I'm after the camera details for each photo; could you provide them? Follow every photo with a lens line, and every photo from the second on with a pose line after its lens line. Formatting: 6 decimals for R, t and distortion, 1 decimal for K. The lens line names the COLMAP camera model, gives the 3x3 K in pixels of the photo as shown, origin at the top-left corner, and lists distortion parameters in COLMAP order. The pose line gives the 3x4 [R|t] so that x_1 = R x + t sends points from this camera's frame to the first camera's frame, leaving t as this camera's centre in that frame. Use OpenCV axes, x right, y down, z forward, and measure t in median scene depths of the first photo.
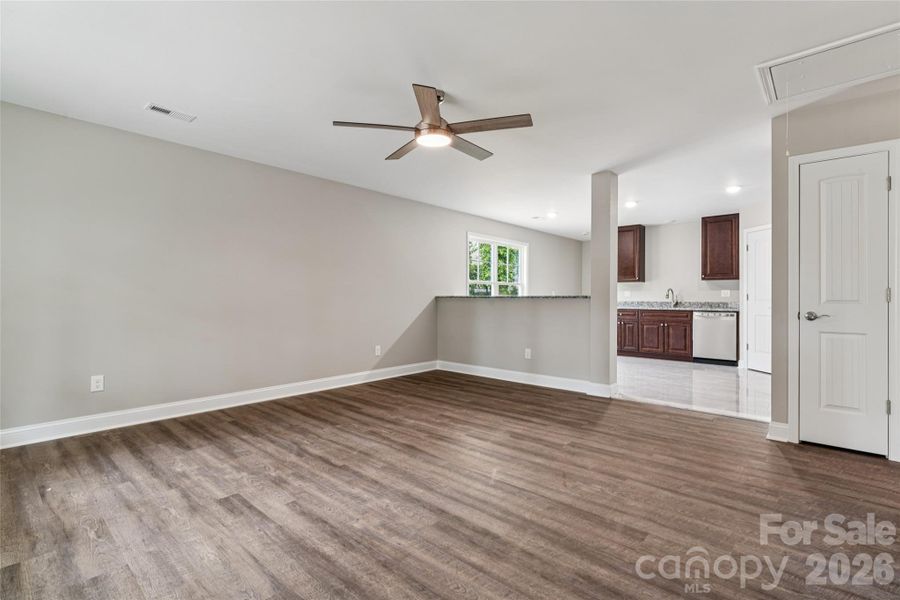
lens RADIAL K [[416.5, 0, 445.7], [0, 416.5, 295.4], [0, 0, 1]] dist [-0.001482, -0.000136]
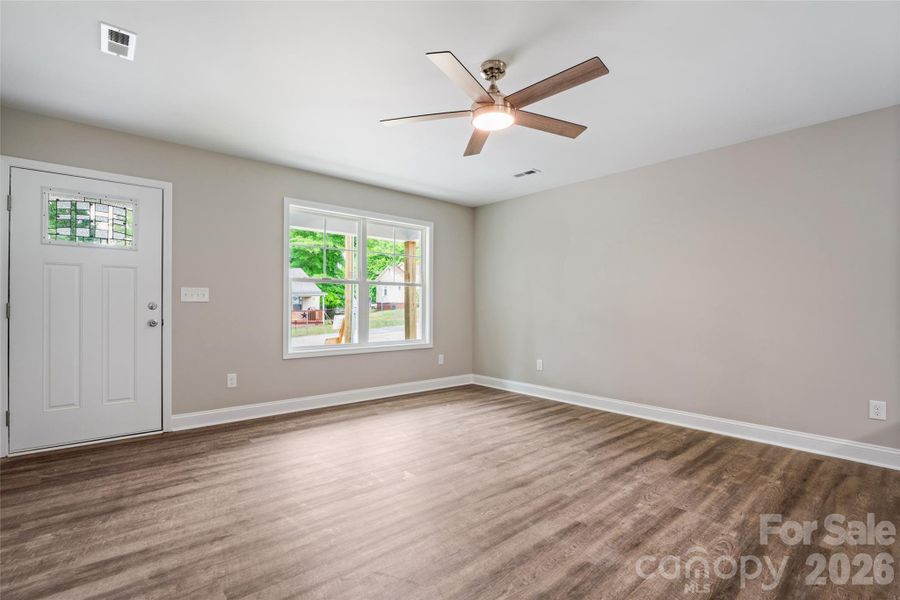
lens RADIAL K [[418.4, 0, 450.0], [0, 418.4, 300.0], [0, 0, 1]] dist [-0.013299, -0.000120]
pose [[-0.120461, -0.018975, -0.992537, 0.646380], [-0.001378, 0.999820, -0.018947, 0.005321], [0.992717, -0.000915, -0.120466, 0.796246]]
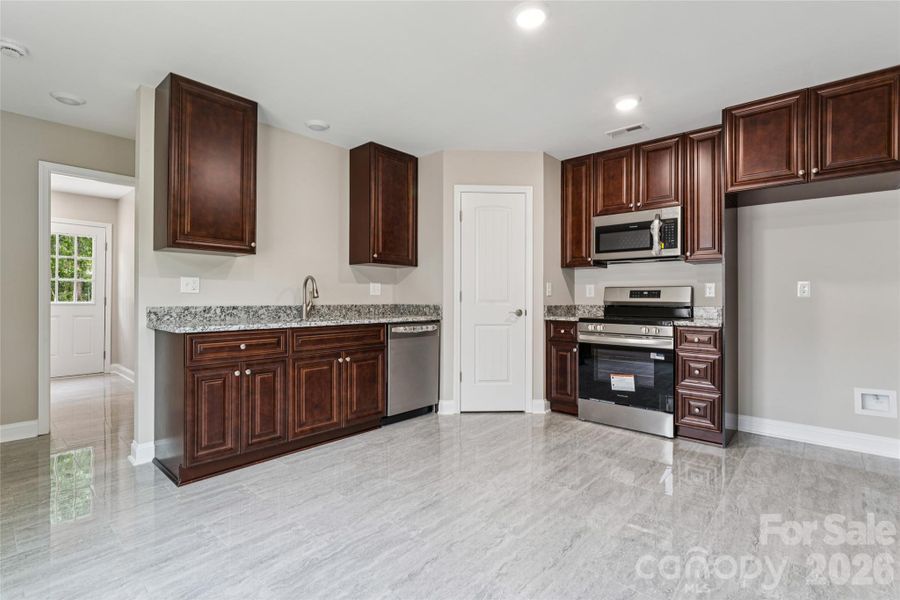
lens RADIAL K [[423.1, 0, 447.0], [0, 423.1, 294.8], [0, 0, 1]] dist [0.000918, 0.000141]
pose [[-0.000101, 0.004044, 0.999992, 0.173855], [-0.010018, 0.999942, -0.004045, 0.008131], [-0.999950, -0.010018, -0.000060, 1.777096]]
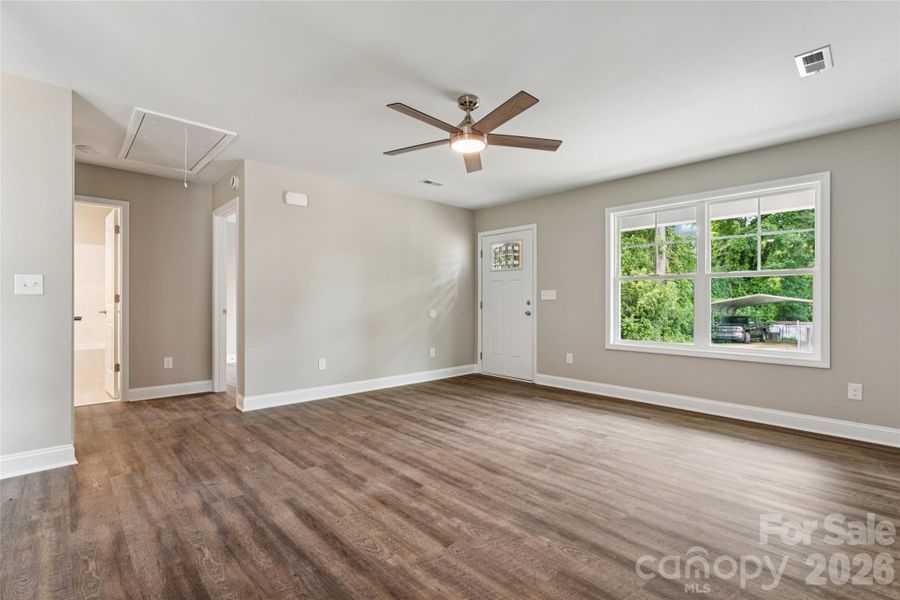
lens RADIAL K [[416.9, 0, 446.2], [0, 416.9, 302.1], [0, 0, 1]] dist [0.000376, -0.000175]
pose [[-0.996257, -0.007805, 0.086083, -0.050869], [-0.008075, 0.999964, -0.002788, 0.006311], [-0.086059, -0.003473, -0.996284, 1.576511]]
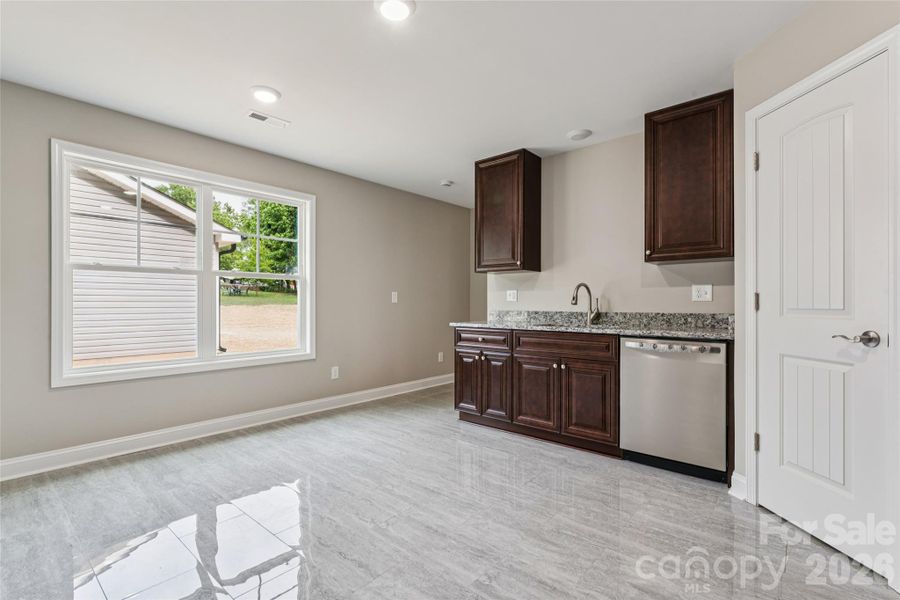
lens RADIAL K [[416.9, 0, 446.2], [0, 416.9, 302.1], [0, 0, 1]] dist [0.000376, -0.000175]
pose [[0.999901, -0.002755, 0.013772, 0.796648], [0.002701, 0.999989, 0.003918, 0.003666], [-0.013783, -0.003880, 0.999897, 1.133483]]
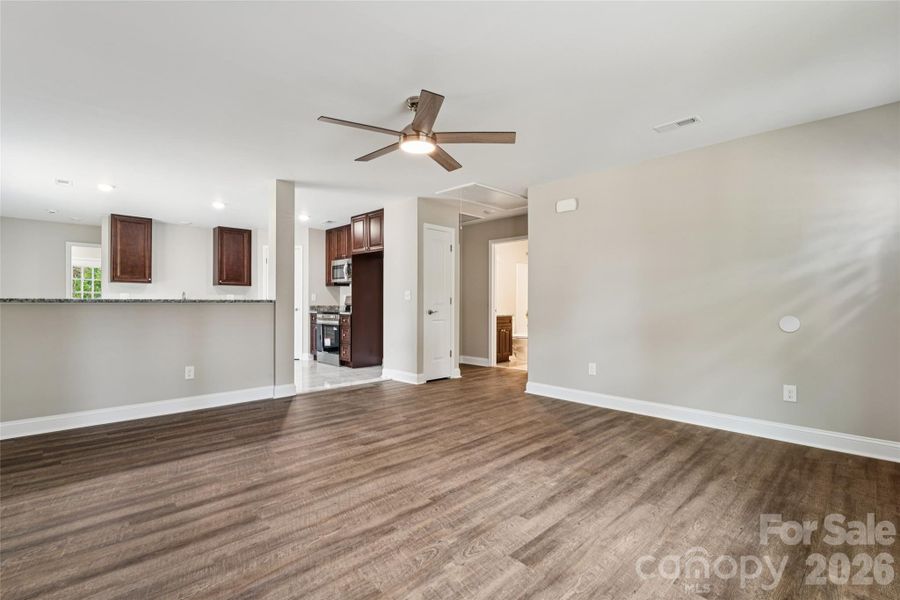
lens RADIAL K [[416.9, 0, 446.2], [0, 416.9, 302.1], [0, 0, 1]] dist [0.000376, -0.000175]
pose [[0.068268, -0.001349, 0.997666, -0.811062], [-0.007620, 0.999969, 0.001874, 0.001695], [-0.997638, -0.007730, 0.068256, 0.675538]]
